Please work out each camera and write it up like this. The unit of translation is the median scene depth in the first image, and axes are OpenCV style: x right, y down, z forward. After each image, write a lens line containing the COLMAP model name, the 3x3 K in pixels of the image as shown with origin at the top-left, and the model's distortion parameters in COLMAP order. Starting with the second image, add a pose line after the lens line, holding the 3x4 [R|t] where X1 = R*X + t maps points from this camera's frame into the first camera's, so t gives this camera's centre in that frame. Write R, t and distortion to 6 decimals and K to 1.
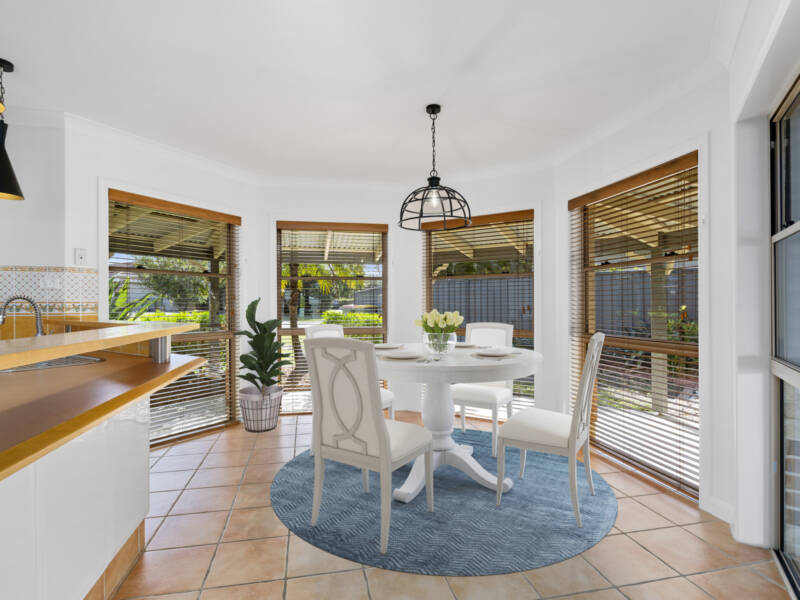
lens RADIAL K [[399.0, 0, 397.9], [0, 399.0, 302.4], [0, 0, 1]] dist [0.019883, 0.000919]
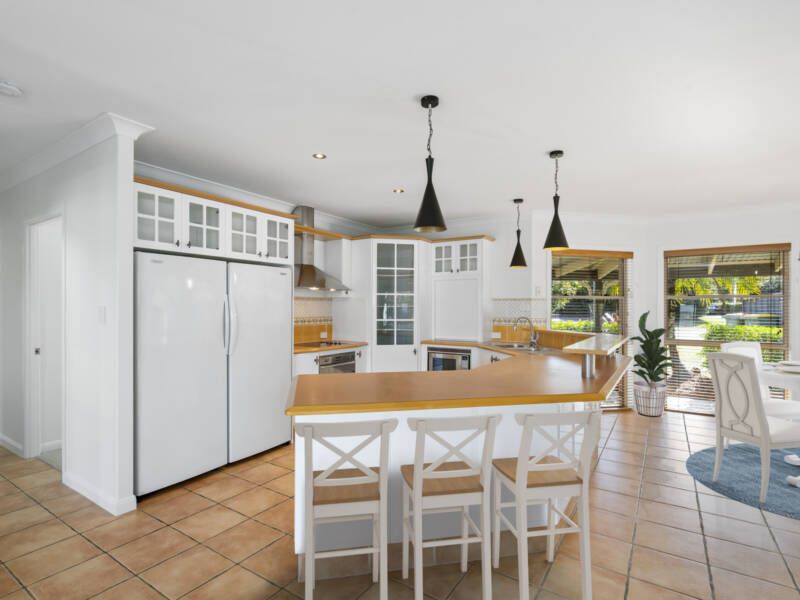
lens RADIAL K [[399.0, 0, 397.5], [0, 399.0, 305.1], [0, 0, 1]] dist [0.019883, 0.000919]
pose [[0.688598, -0.022269, -0.724801, 0.034688], [0.016363, 0.999751, -0.015172, -0.024085], [0.724958, -0.001412, 0.688791, -0.454300]]
